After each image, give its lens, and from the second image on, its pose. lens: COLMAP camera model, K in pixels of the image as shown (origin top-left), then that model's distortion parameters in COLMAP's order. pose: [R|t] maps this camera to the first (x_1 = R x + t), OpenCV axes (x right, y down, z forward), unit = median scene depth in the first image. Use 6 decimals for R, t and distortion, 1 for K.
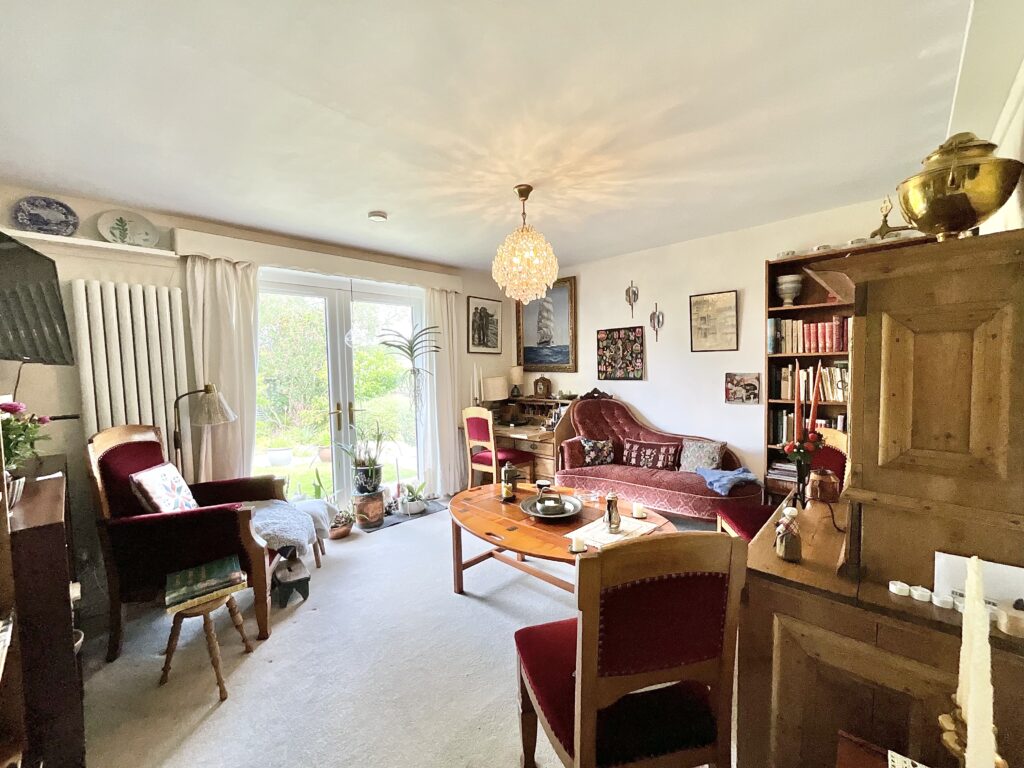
lens RADIAL K [[415.0, 0, 511.0], [0, 415.0, 386.8], [0, 0, 1]] dist [0.003611, -0.000952]
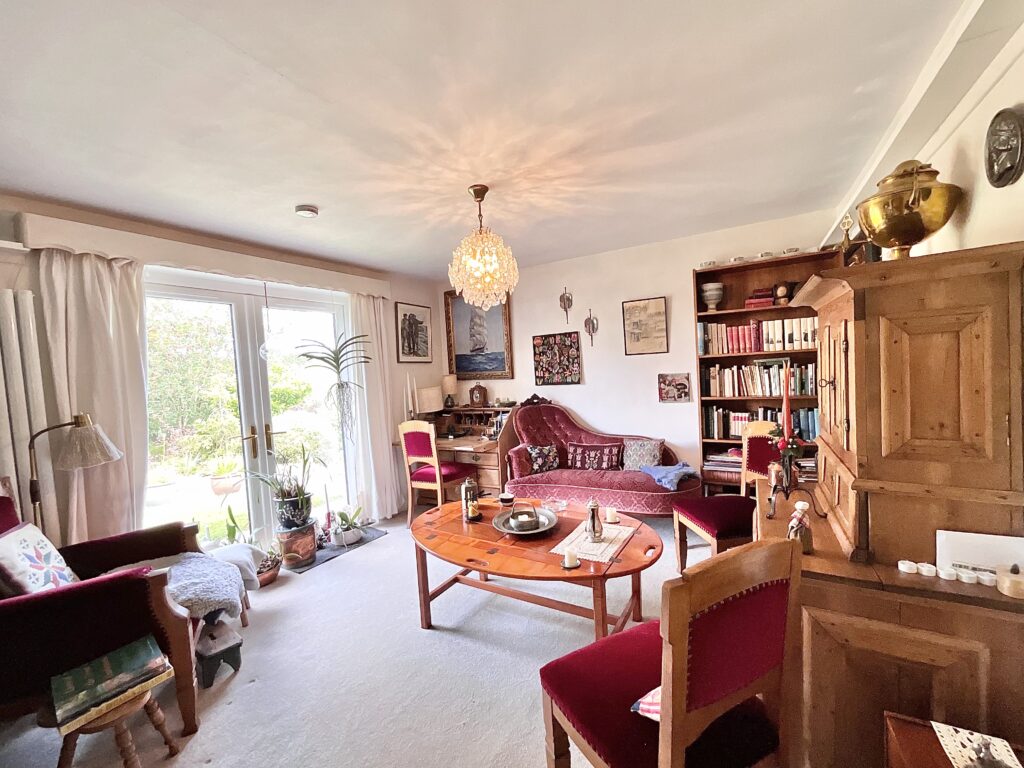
lens RADIAL K [[415.0, 0, 510.1], [0, 415.0, 386.7], [0, 0, 1]] dist [0.003611, -0.000952]
pose [[0.973036, -0.045555, 0.226109, -0.123798], [0.048897, 0.998761, -0.009200, -0.012404], [-0.225410, 0.020008, 0.974059, 0.061744]]
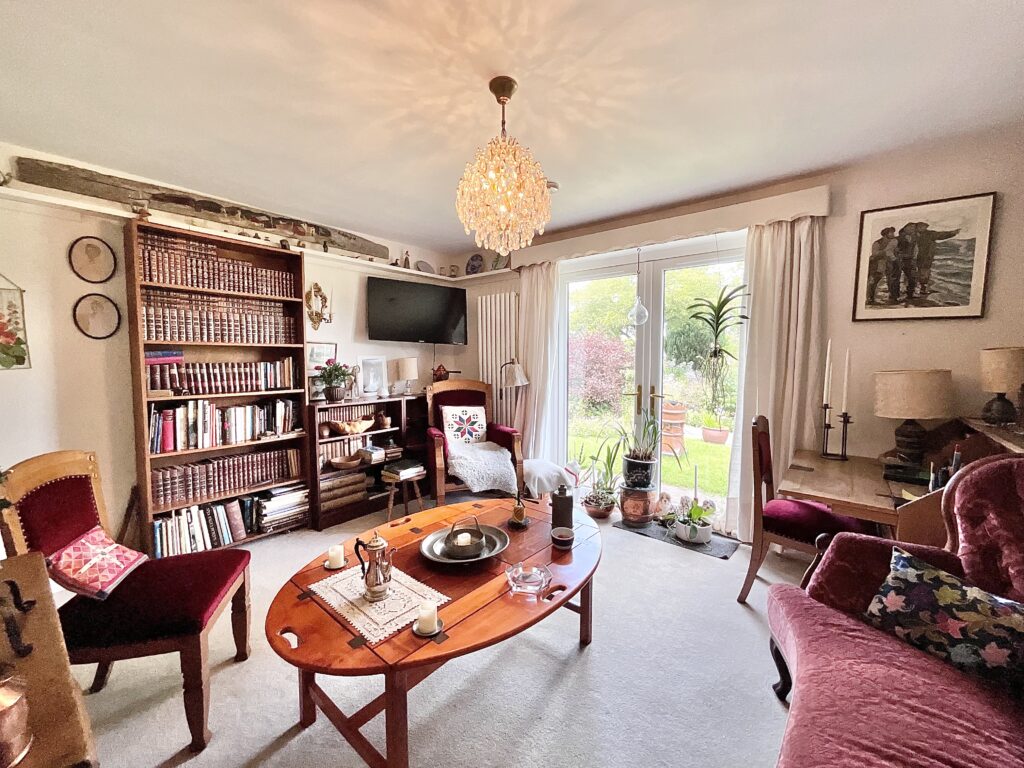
lens RADIAL K [[415.0, 0, 511.8], [0, 415.0, 387.6], [0, 0, 1]] dist [0.003611, -0.000952]
pose [[0.078988, 0.102363, -0.991606, 0.690499], [-0.050683, 0.993840, 0.098556, -0.046954], [0.995586, 0.042473, 0.083689, 0.890686]]
